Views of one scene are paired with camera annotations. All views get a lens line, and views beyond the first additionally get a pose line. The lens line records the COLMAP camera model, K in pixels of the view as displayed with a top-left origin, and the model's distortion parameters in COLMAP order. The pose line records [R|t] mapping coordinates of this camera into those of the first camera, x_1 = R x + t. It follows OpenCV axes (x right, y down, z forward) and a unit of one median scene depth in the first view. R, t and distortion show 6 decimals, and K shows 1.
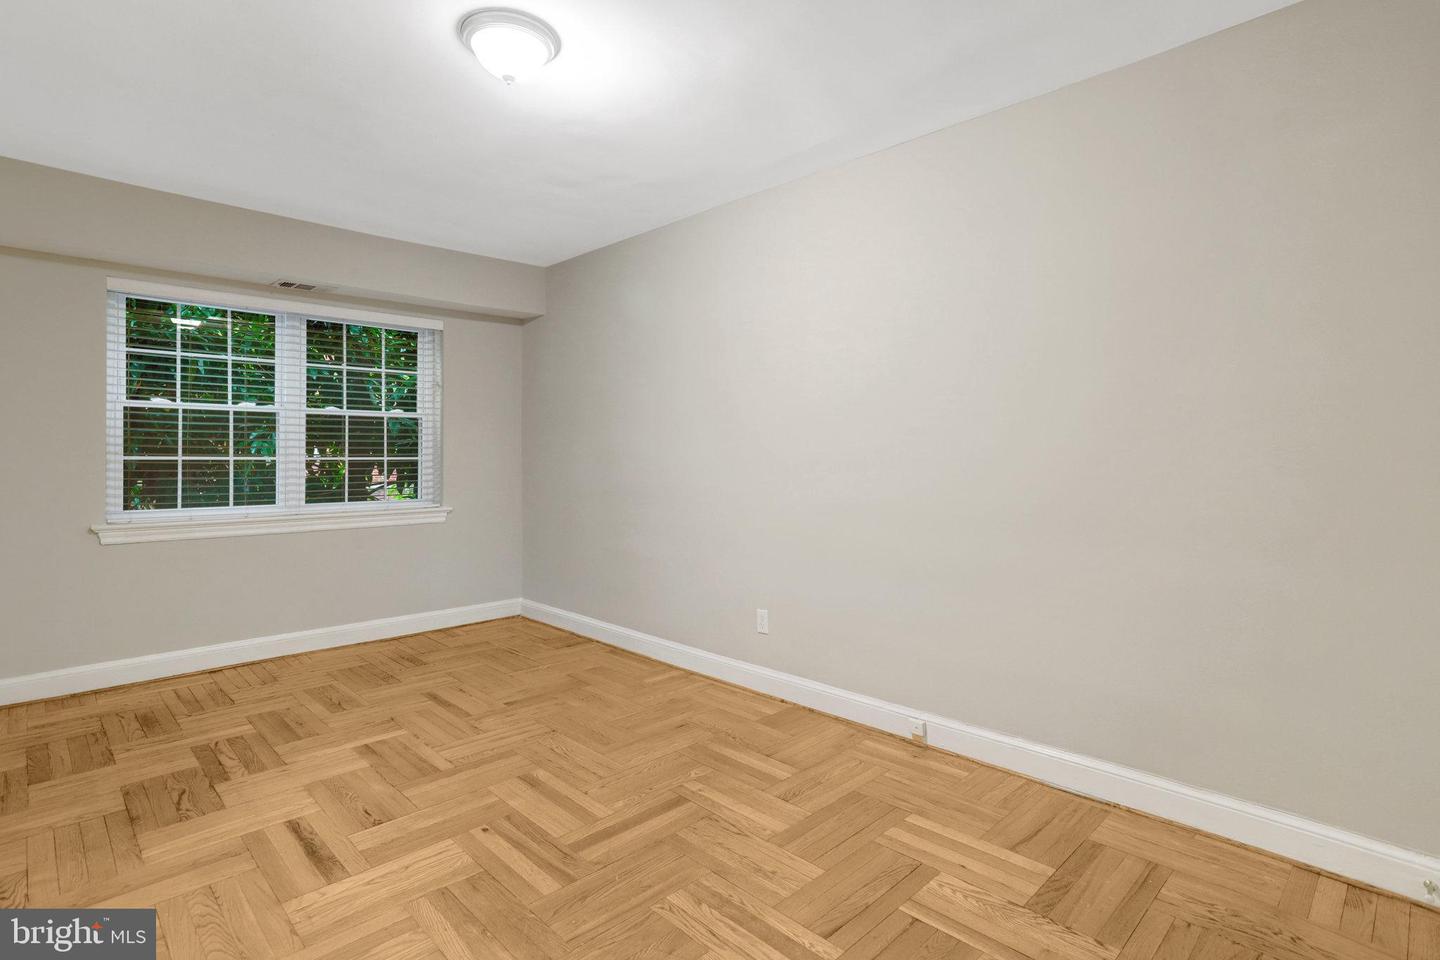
lens RADIAL K [[718.7, 0, 723.5], [0, 718.7, 442.6], [0, 0, 1]] dist [-0.044636, 0.033739]
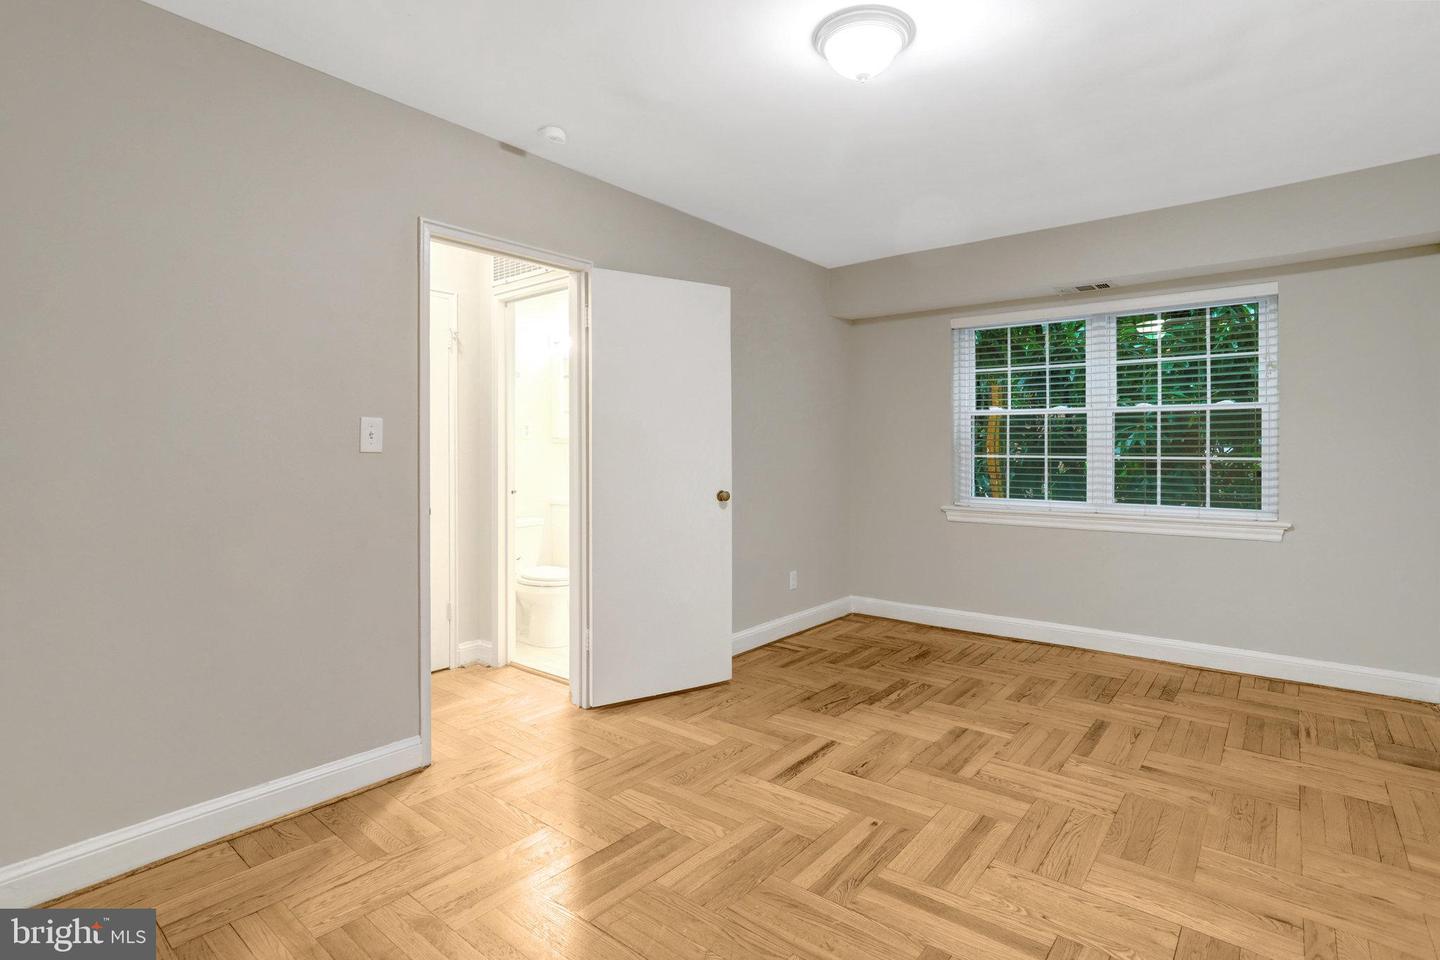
lens RADIAL K [[718.7, 0, 723.5], [0, 718.7, 442.6], [0, 0, 1]] dist [-0.044636, 0.033739]
pose [[0.110822, -0.013638, -0.993747, 0.410578], [0.013258, 0.999837, -0.012244, 0.007681], [0.993752, -0.011818, 0.110985, 0.426450]]
